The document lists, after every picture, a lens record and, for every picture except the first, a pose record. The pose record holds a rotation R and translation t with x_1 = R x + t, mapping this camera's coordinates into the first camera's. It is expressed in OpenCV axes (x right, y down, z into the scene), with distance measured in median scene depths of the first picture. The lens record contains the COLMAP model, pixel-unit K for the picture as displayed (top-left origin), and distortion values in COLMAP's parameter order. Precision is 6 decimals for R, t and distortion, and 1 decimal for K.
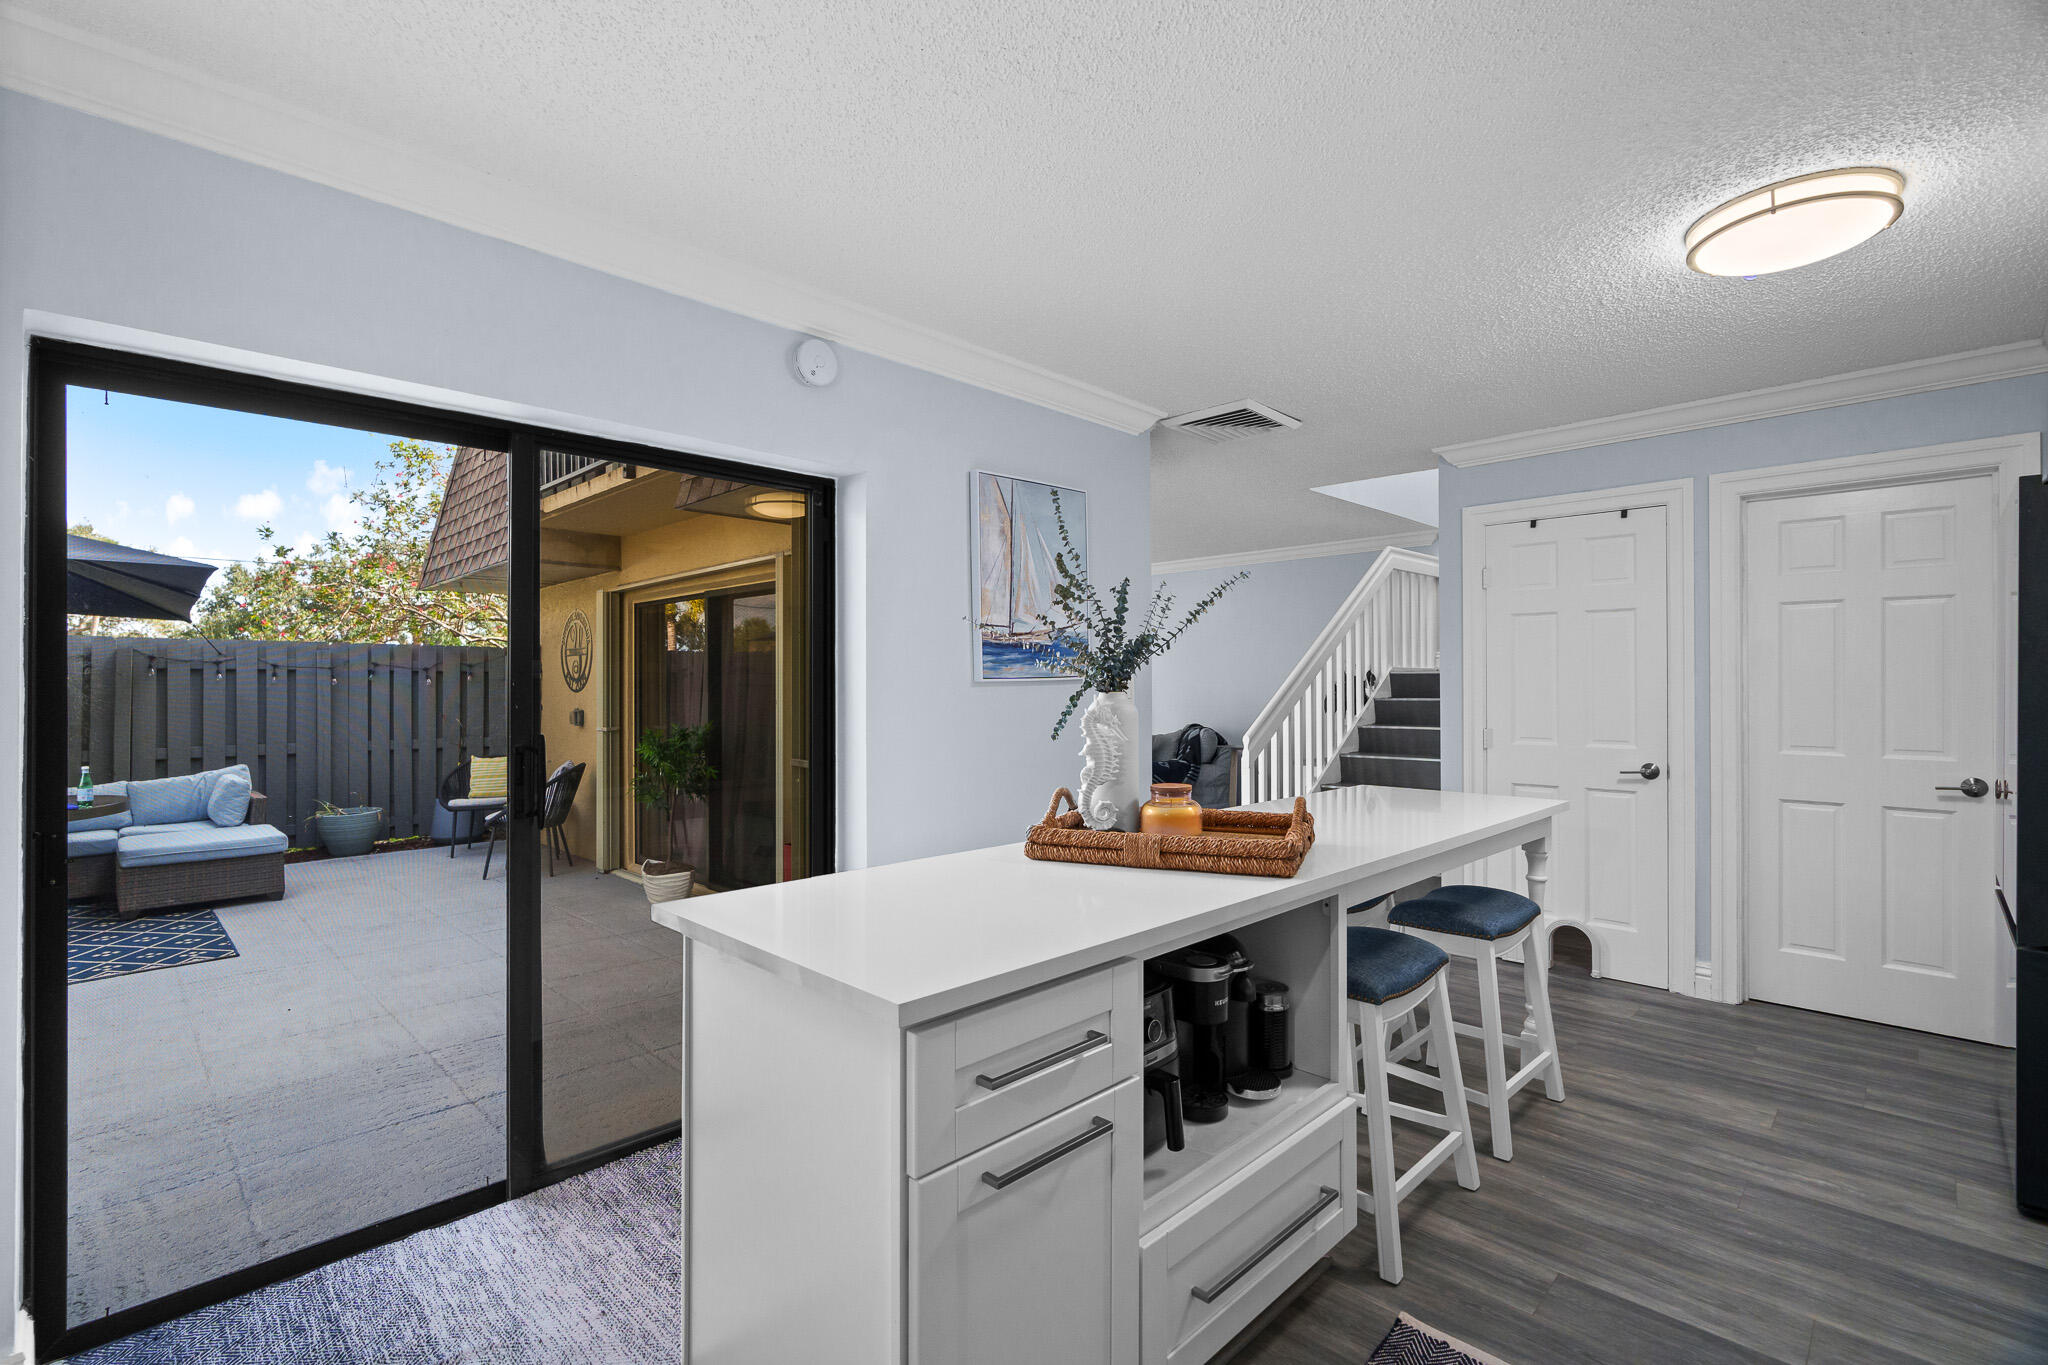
lens RADIAL K [[933.5, 0, 1016.1], [0, 933.5, 688.0], [0, 0, 1]] dist [-0.010649, 0.007004]
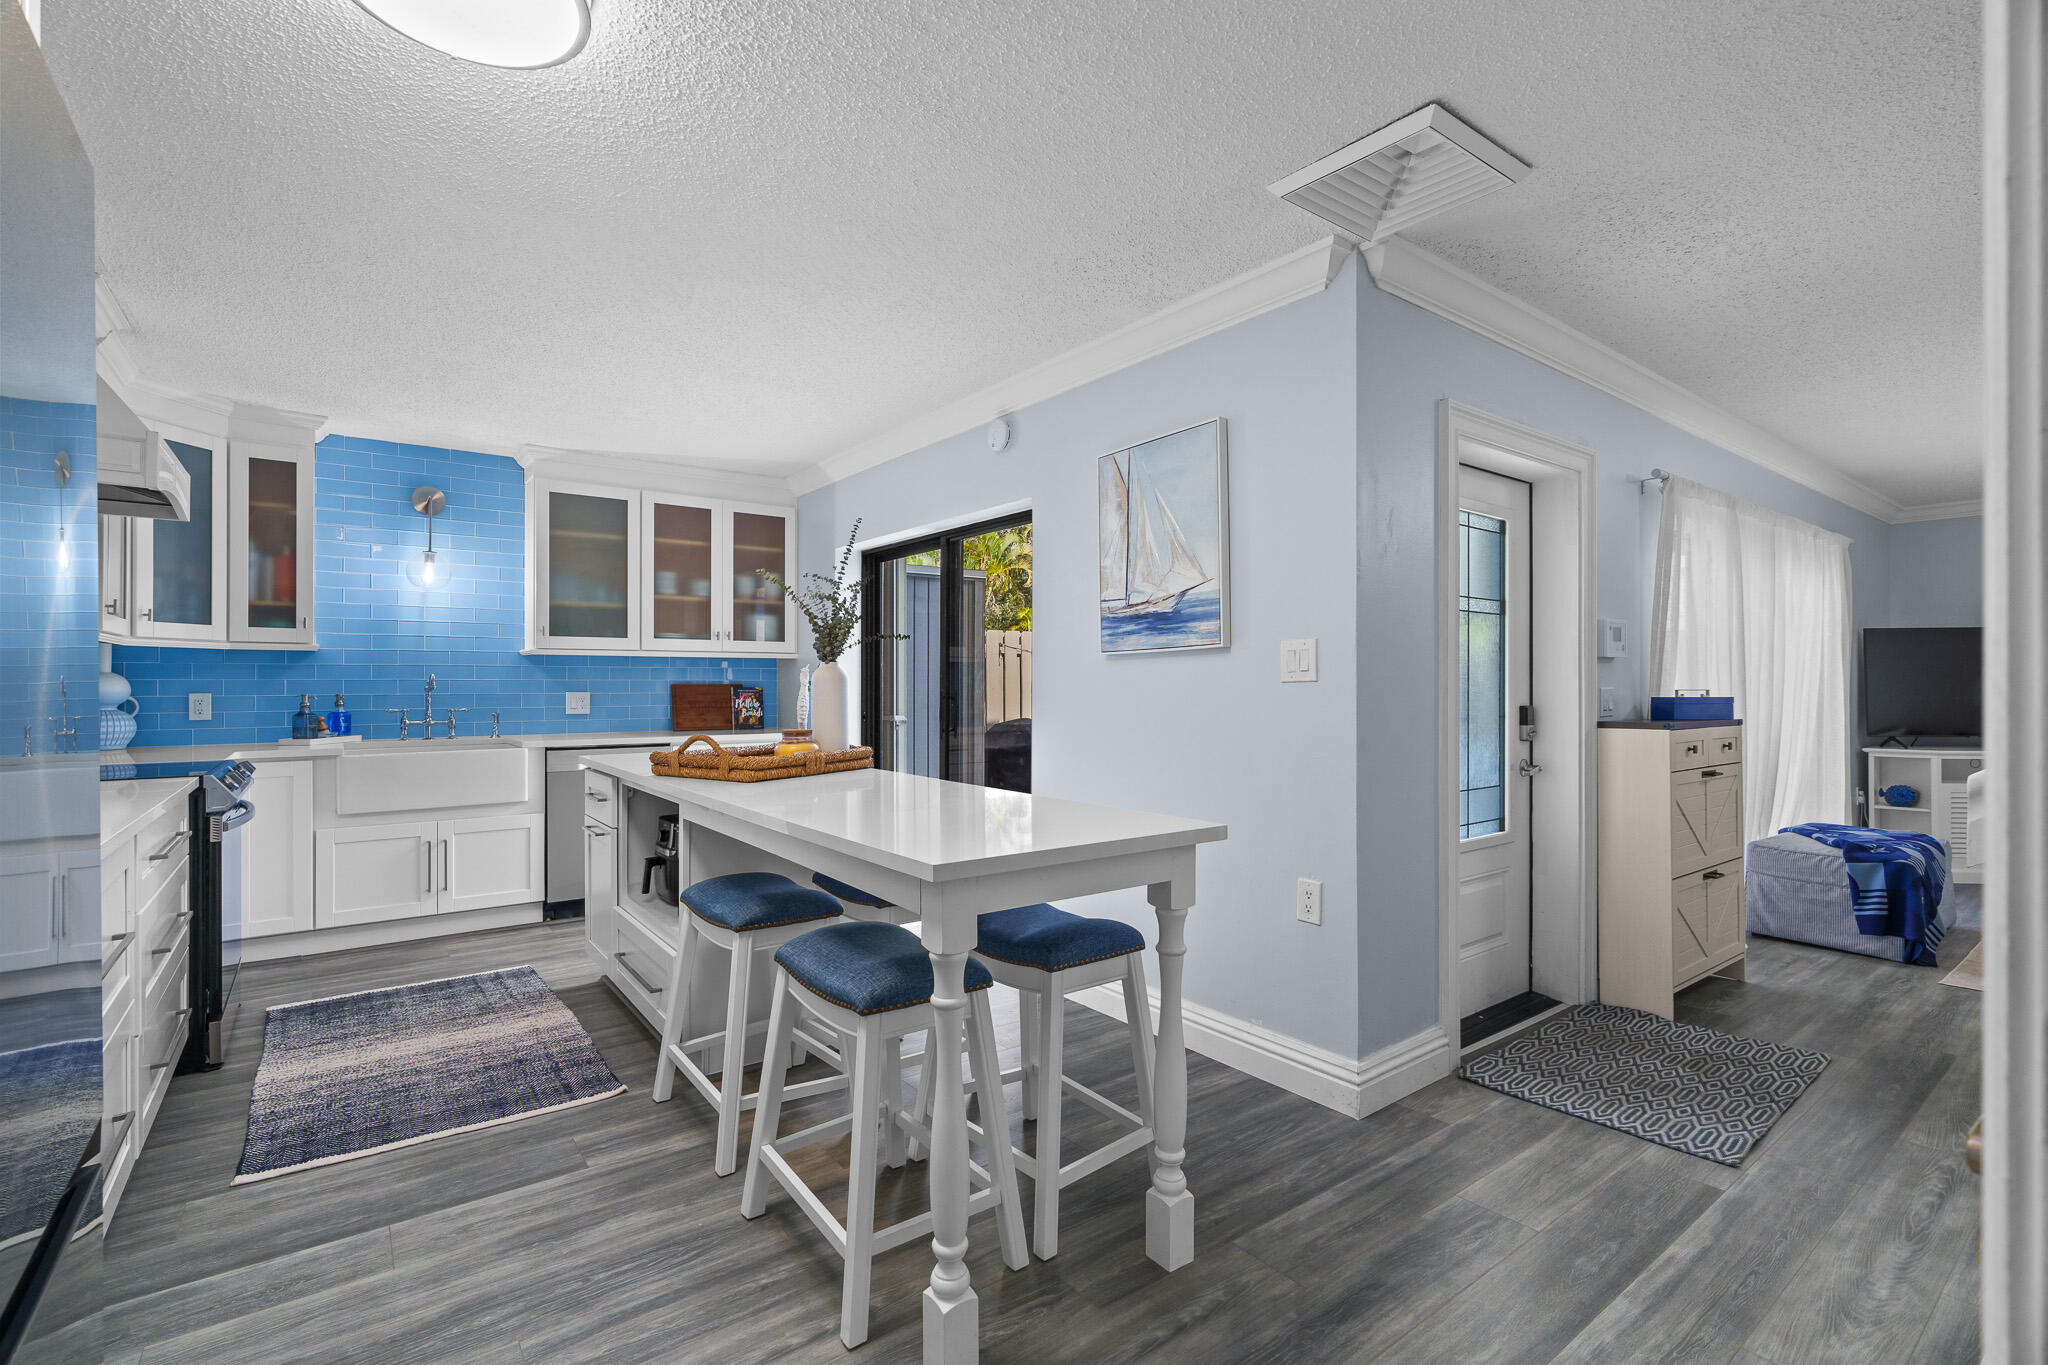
lens RADIAL K [[933.5, 0, 1010.1], [0, 933.5, 677.3], [0, 0, 1]] dist [-0.010649, 0.007004]
pose [[-0.156844, -0.004345, -0.987614, 1.348018], [-0.006000, 0.999976, -0.003447, 0.030646], [0.987605, 0.005385, -0.156867, 1.396899]]
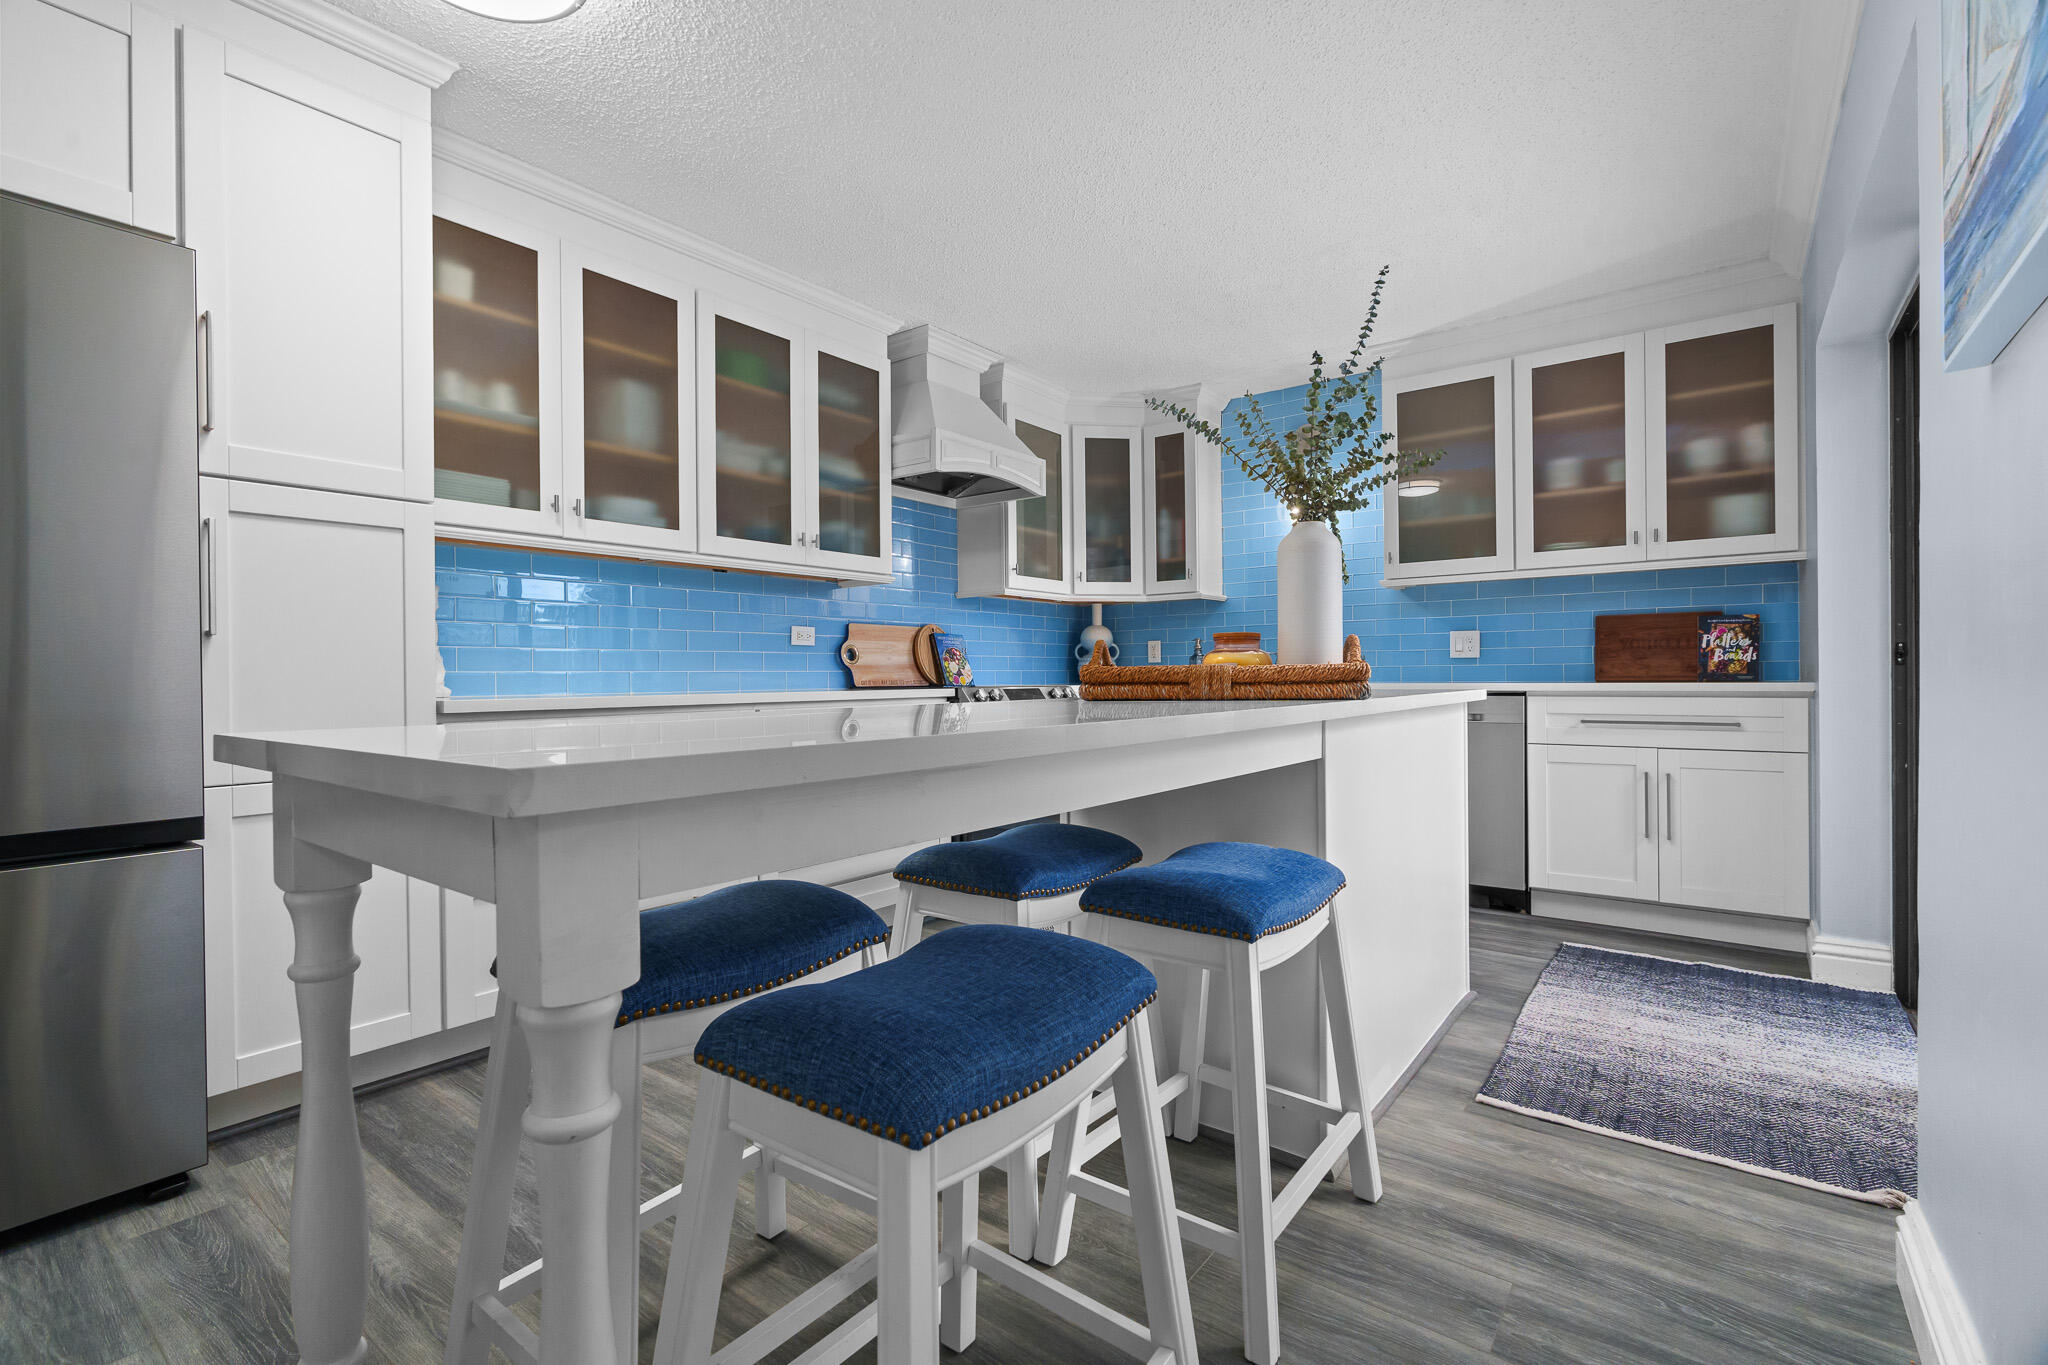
lens RADIAL K [[933.5, 0, 1021.3], [0, 933.5, 676.4], [0, 0, 1]] dist [-0.010649, 0.007004]
pose [[-0.991522, 0.011157, -0.129456, 0.447078], [0.010467, 0.999927, 0.006005, 0.128417], [0.129514, 0.004599, -0.991567, 1.699340]]
